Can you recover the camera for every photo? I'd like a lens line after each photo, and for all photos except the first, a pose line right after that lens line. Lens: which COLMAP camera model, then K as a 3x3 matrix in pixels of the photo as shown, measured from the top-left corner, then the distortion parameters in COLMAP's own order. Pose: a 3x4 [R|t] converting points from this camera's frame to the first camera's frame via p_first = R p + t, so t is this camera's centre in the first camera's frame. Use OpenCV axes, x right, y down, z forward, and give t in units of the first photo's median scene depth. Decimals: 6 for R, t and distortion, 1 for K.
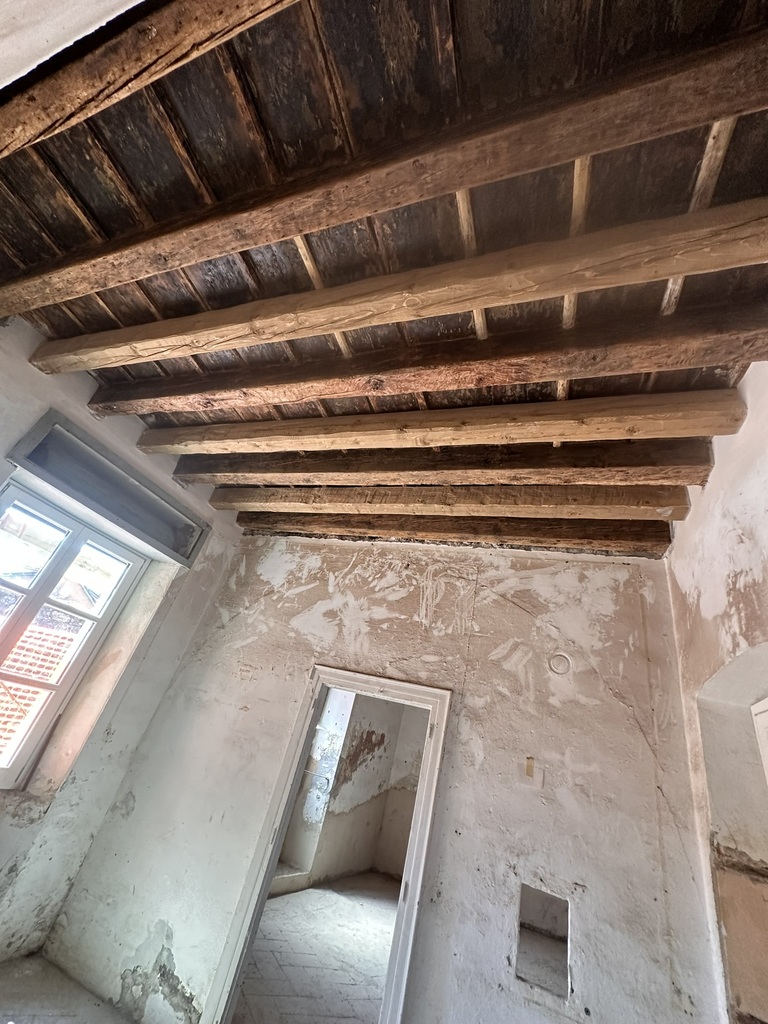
lens RADIAL K [[409.6, 0, 385.4], [0, 409.6, 510.8], [0, 0, 1]] dist [-0.004075, 0.000744]
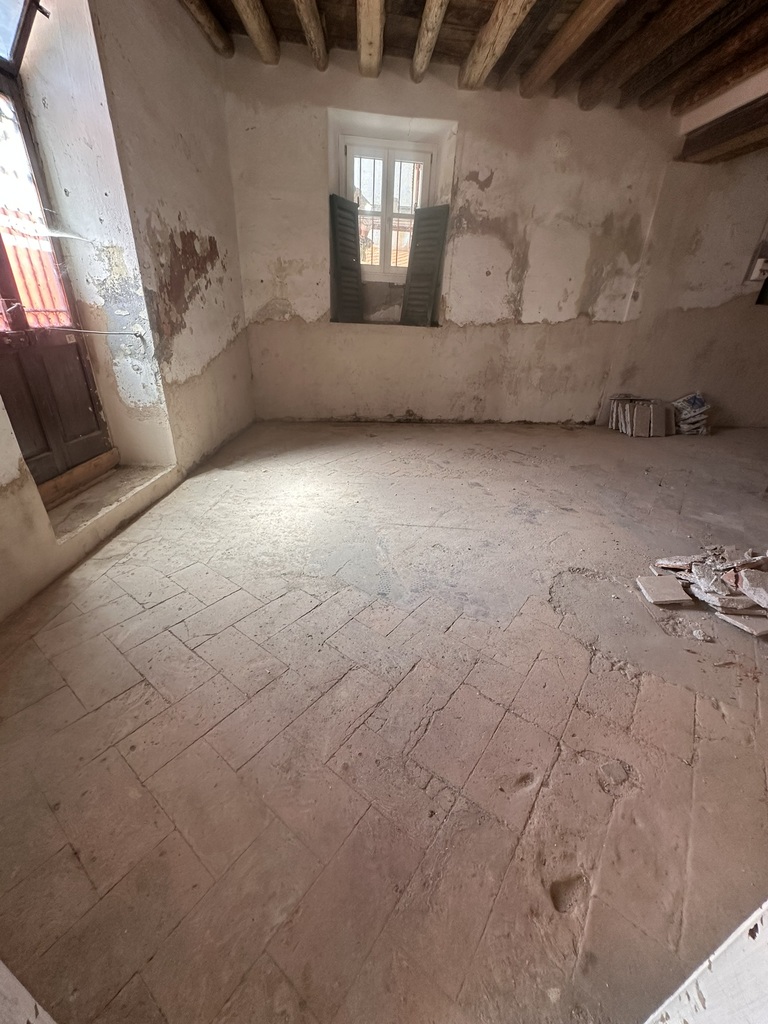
lens RADIAL K [[409.6, 0, 385.4], [0, 409.6, 510.8], [0, 0, 1]] dist [-0.004075, 0.000744]
pose [[0.915613, -0.329603, 0.230249, -0.047520], [-0.039080, 0.497003, 0.866868, 0.303156], [-0.400157, -0.802714, 0.442182, 0.464174]]
